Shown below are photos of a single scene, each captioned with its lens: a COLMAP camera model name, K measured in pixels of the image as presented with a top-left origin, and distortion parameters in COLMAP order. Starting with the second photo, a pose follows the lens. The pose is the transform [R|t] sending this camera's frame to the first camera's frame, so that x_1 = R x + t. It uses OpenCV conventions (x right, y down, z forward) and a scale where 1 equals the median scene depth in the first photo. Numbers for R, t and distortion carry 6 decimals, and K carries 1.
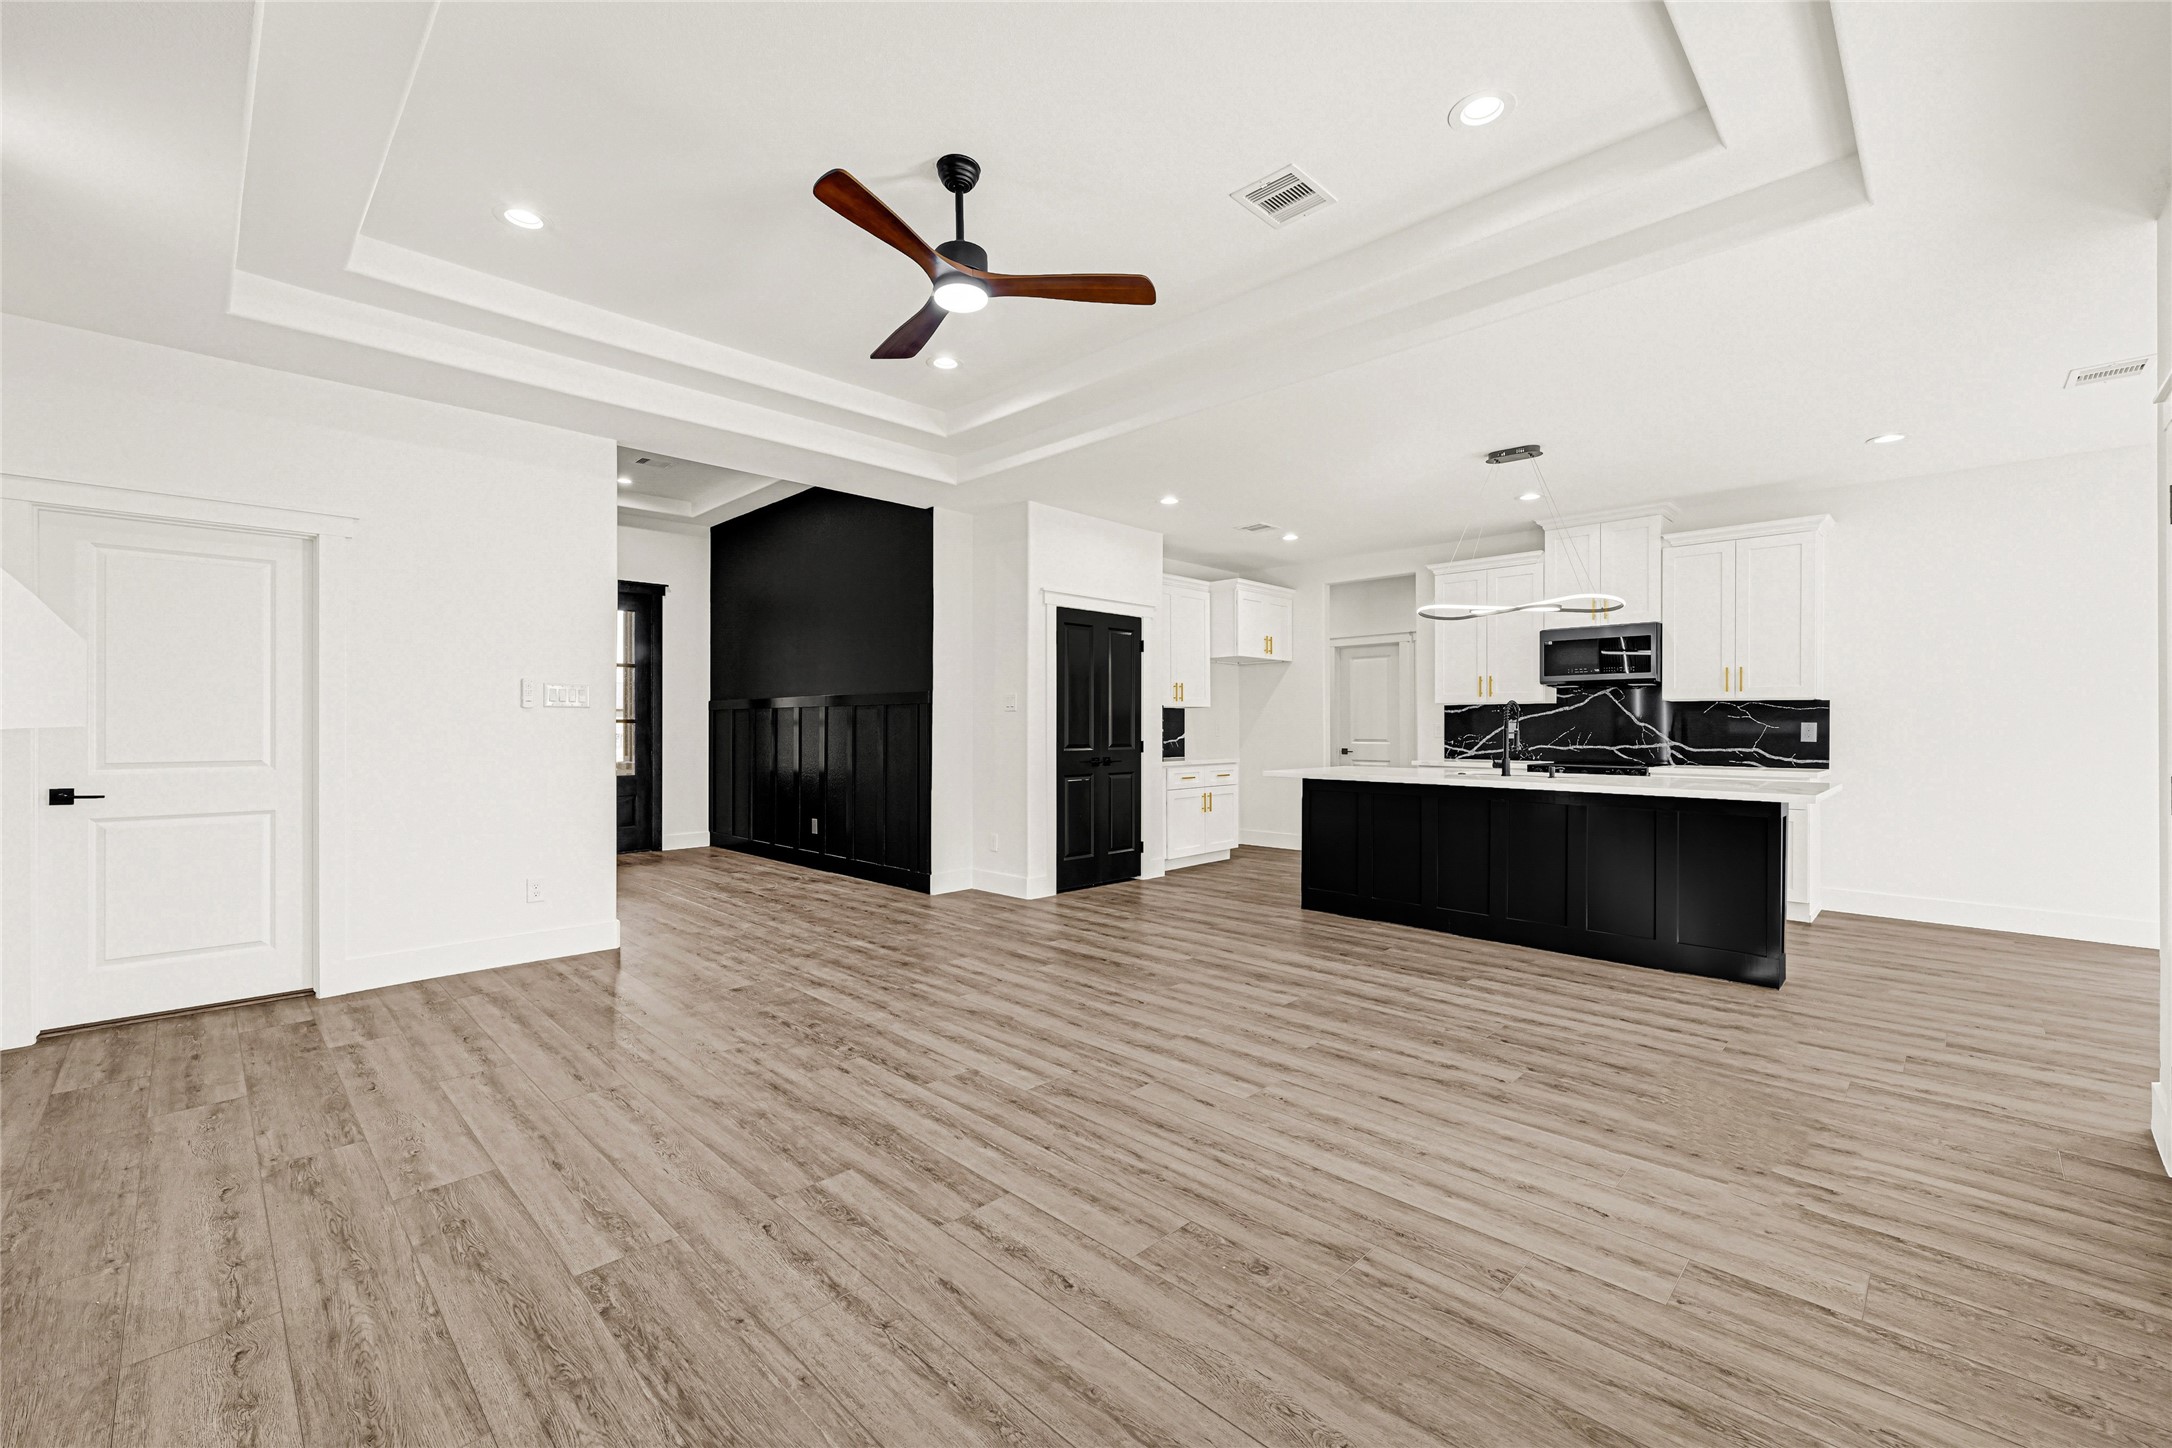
lens RADIAL K [[894.2, 0, 1086.0], [0, 894.2, 724.0], [0, 0, 1]] dist [0.000332, 0.000030]
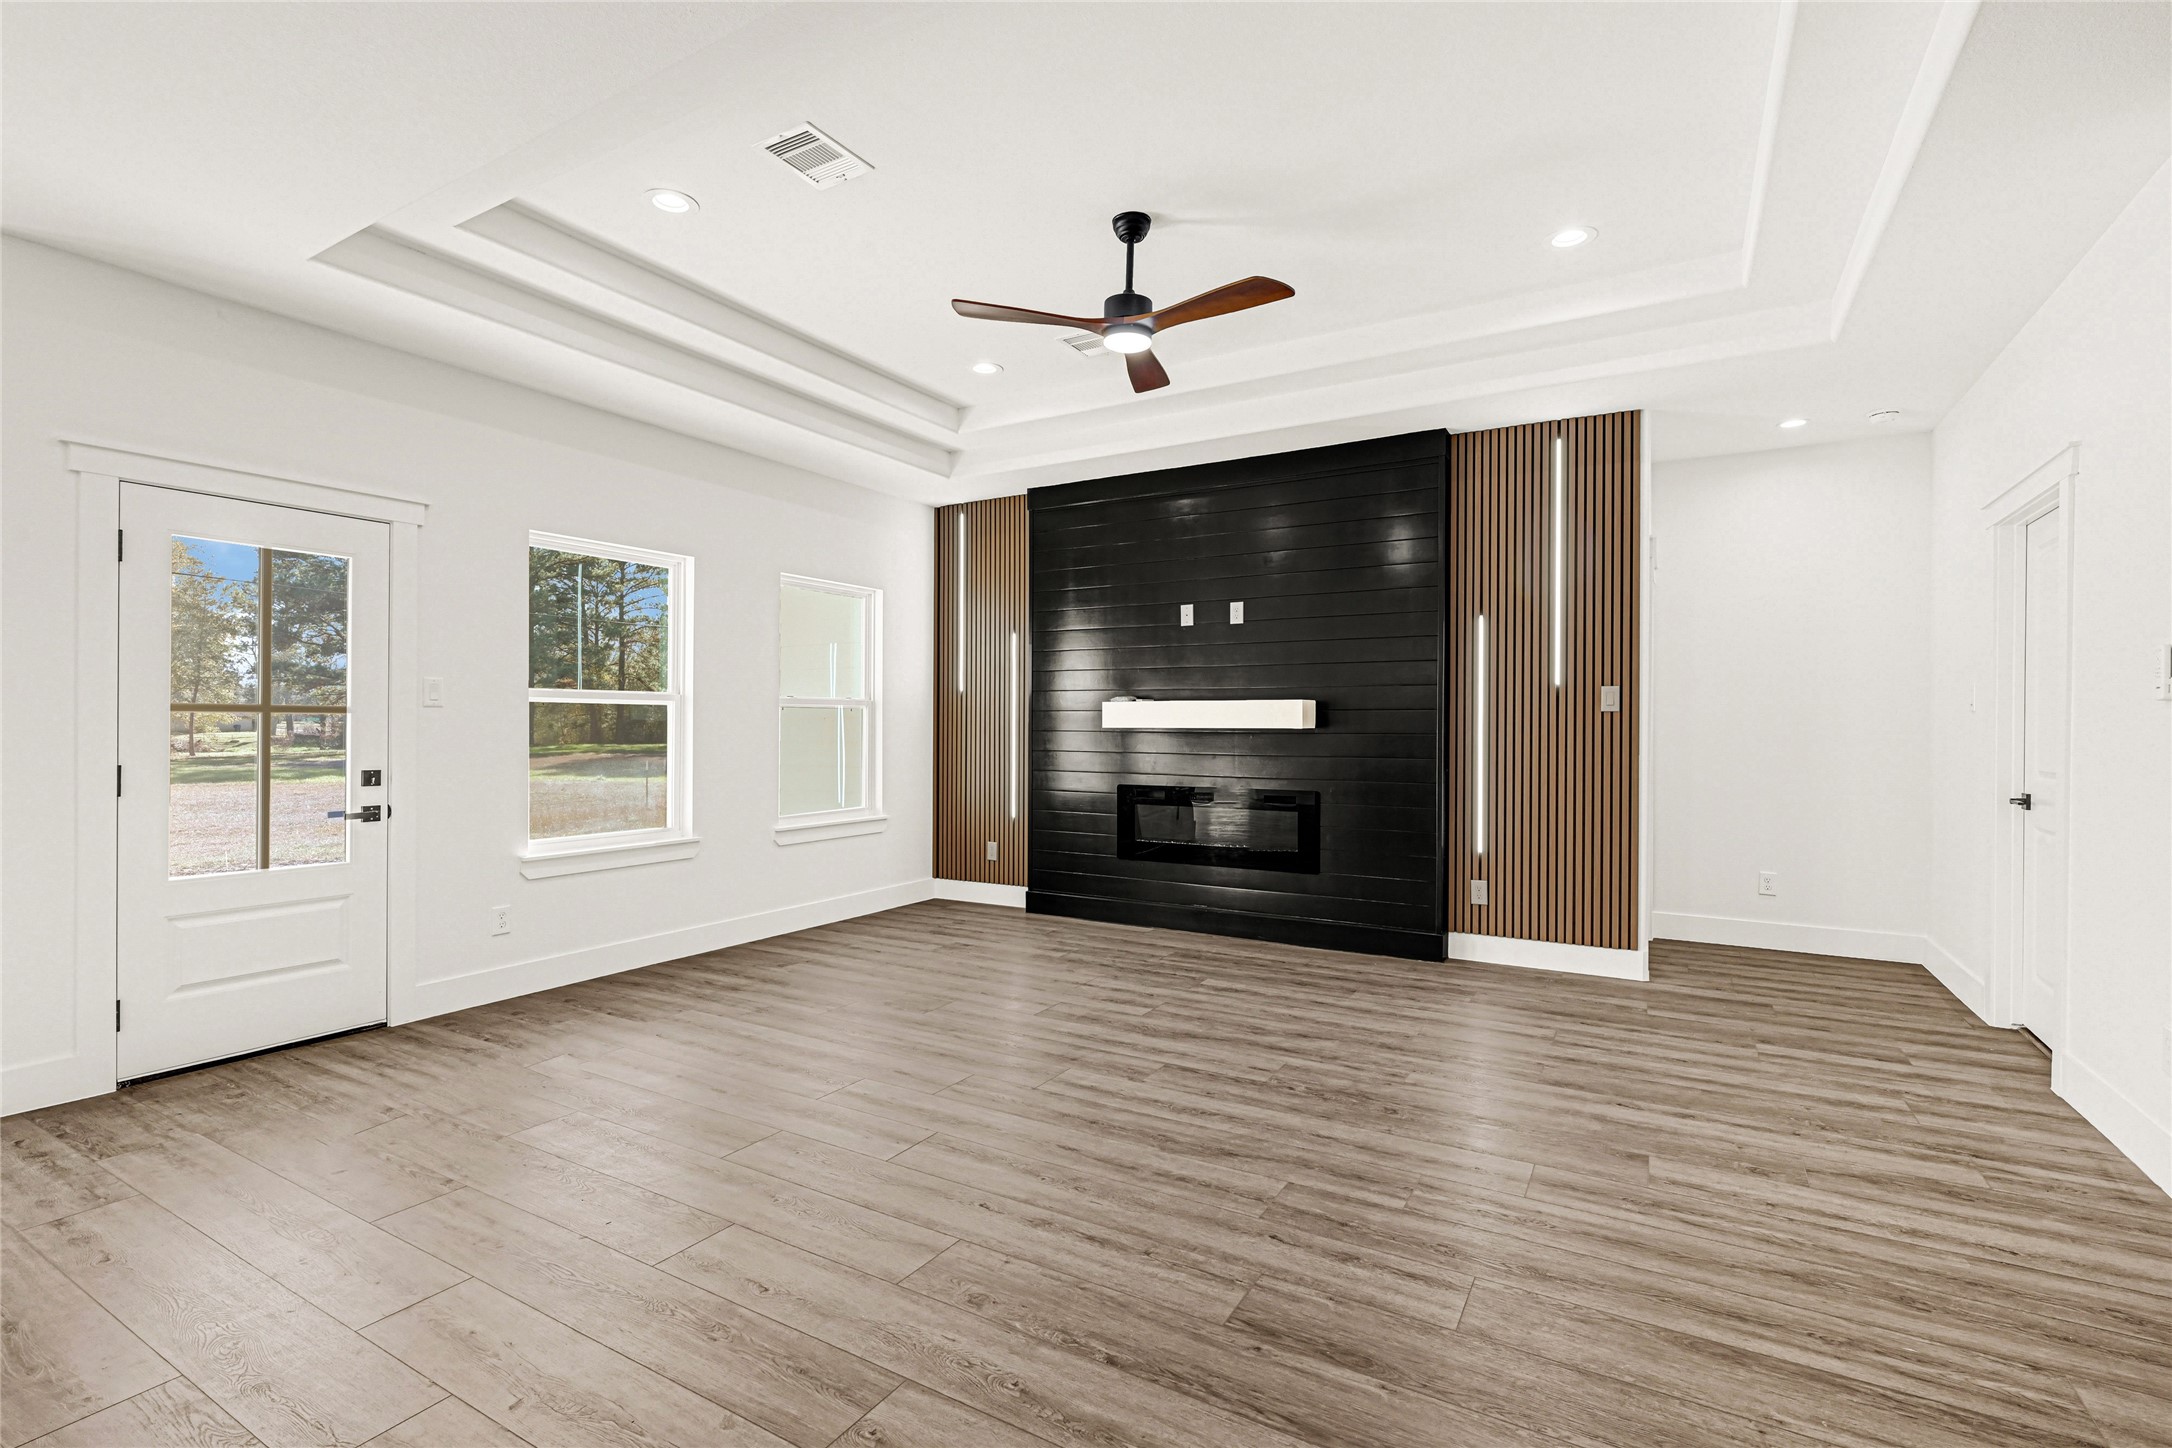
lens RADIAL K [[987.5, 0, 1086.0], [0, 987.5, 724.0], [0, 0, 1]] dist [-0.000623, -0.000078]
pose [[-0.970198, -0.003904, -0.242283, 0.165947], [-0.003785, 0.999992, -0.000954, -0.001777], [0.242285, -0.000008, -0.970205, 1.762244]]
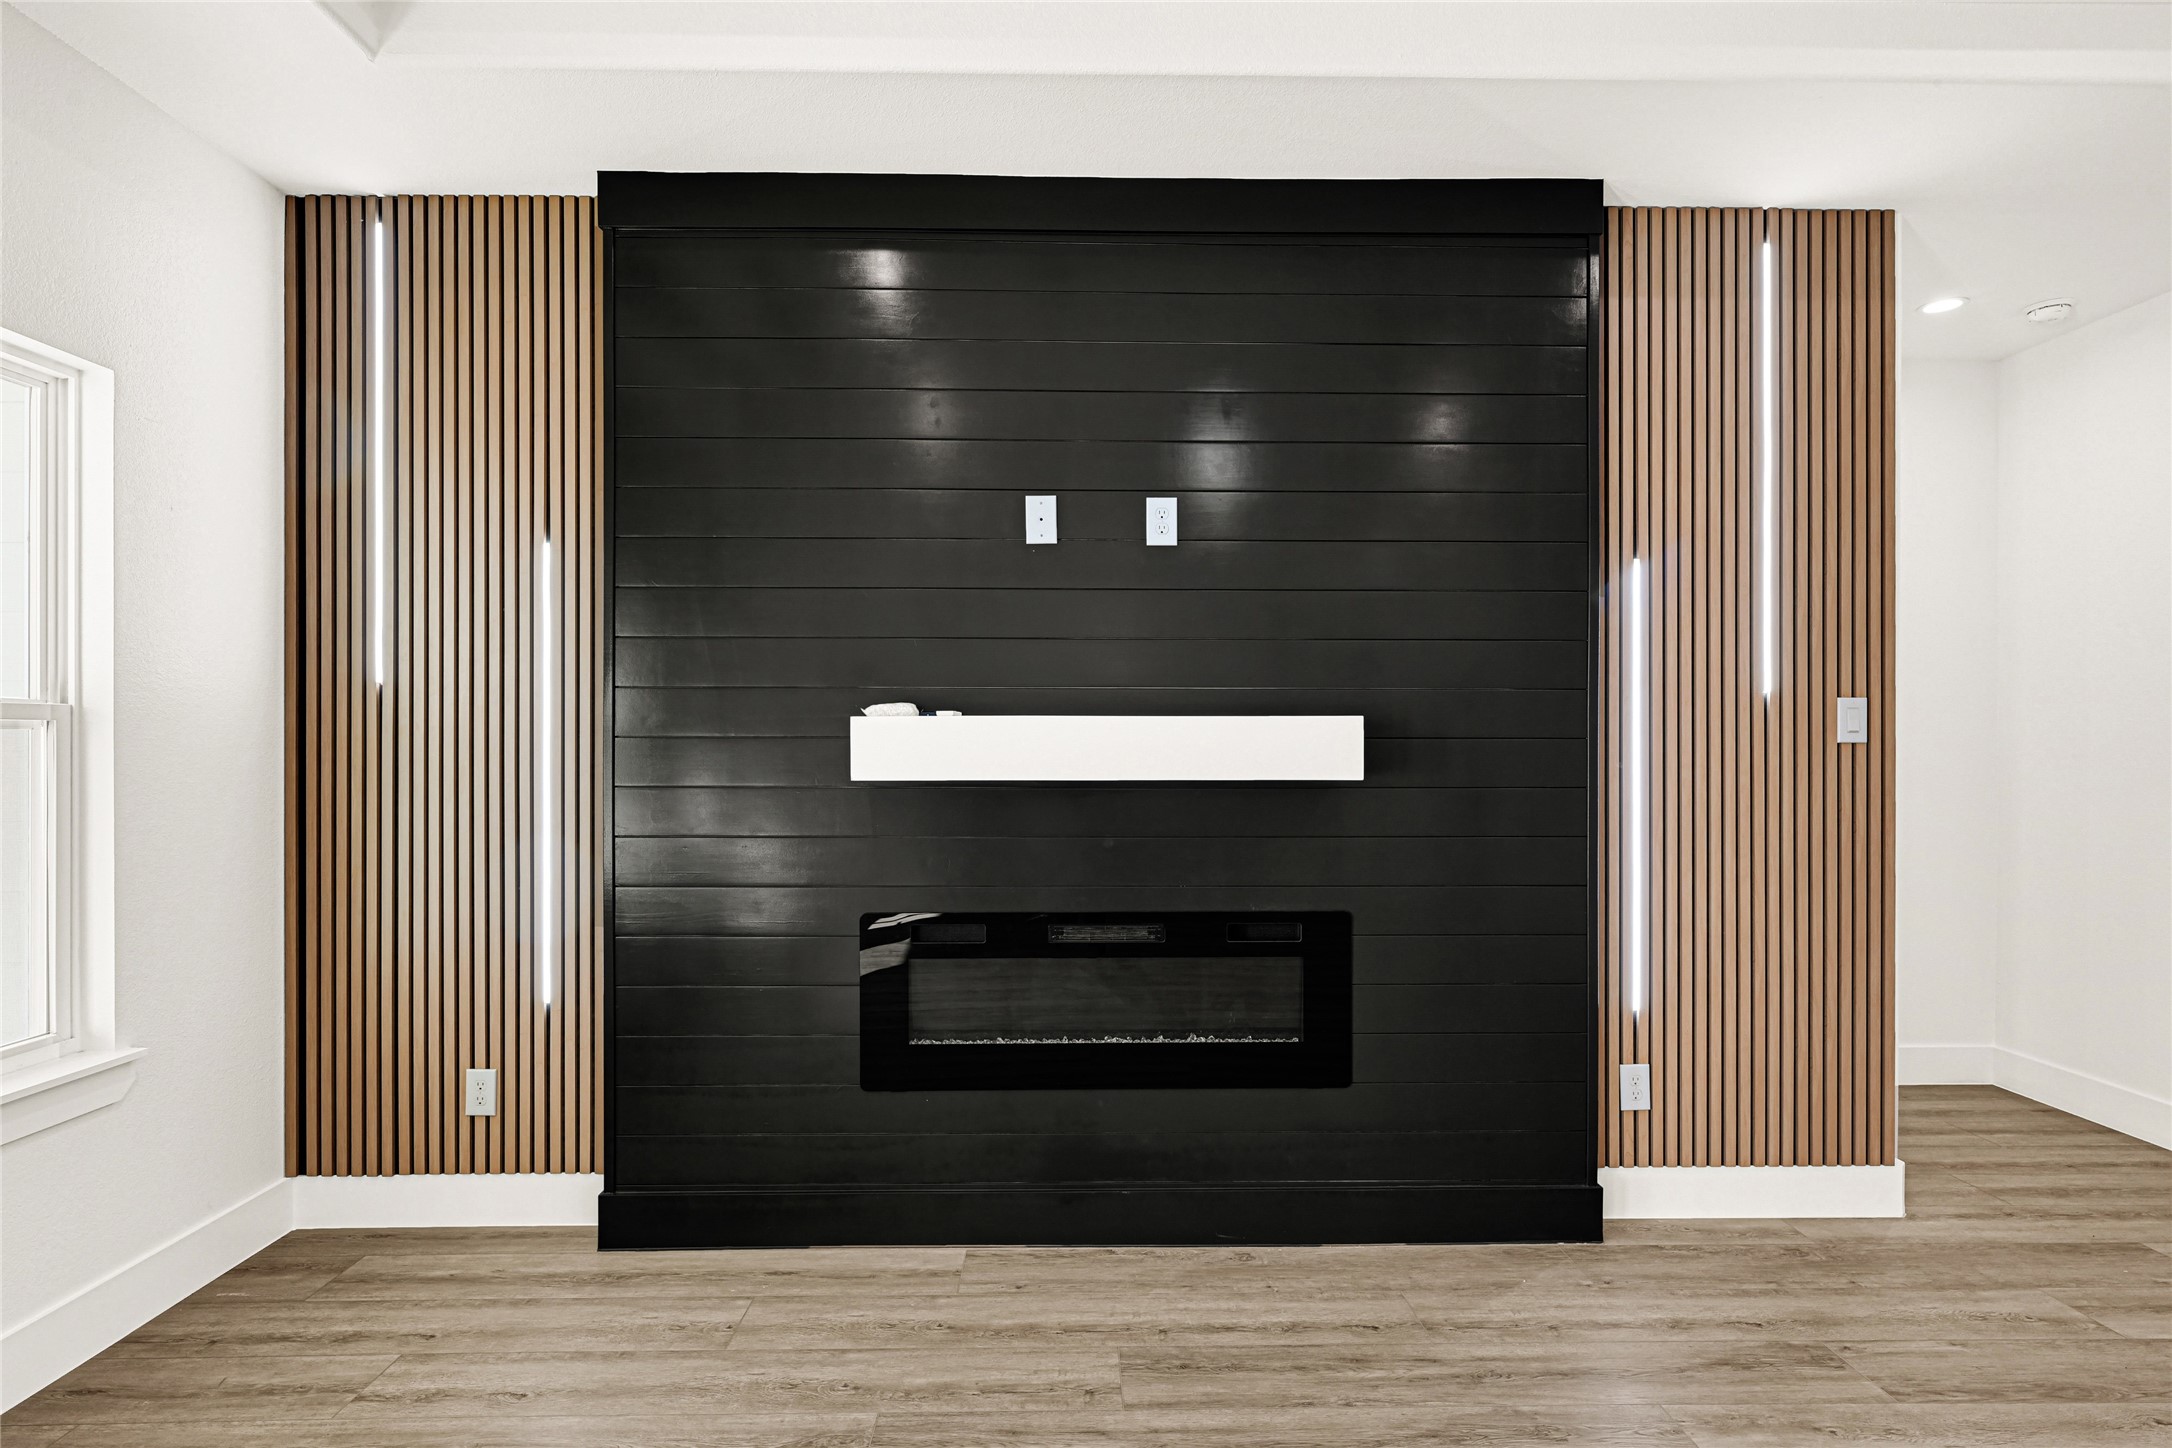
lens RADIAL K [[1103.5, 0, 1083.4], [0, 1103.5, 751.1], [0, 0, 1]] dist [0.002157, 0.000782]
pose [[-0.700571, 0.000294, -0.713583, 0.158004], [-0.000592, 0.999999, 0.000993, -0.016069], [0.713583, 0.001118, -0.700570, 0.853421]]
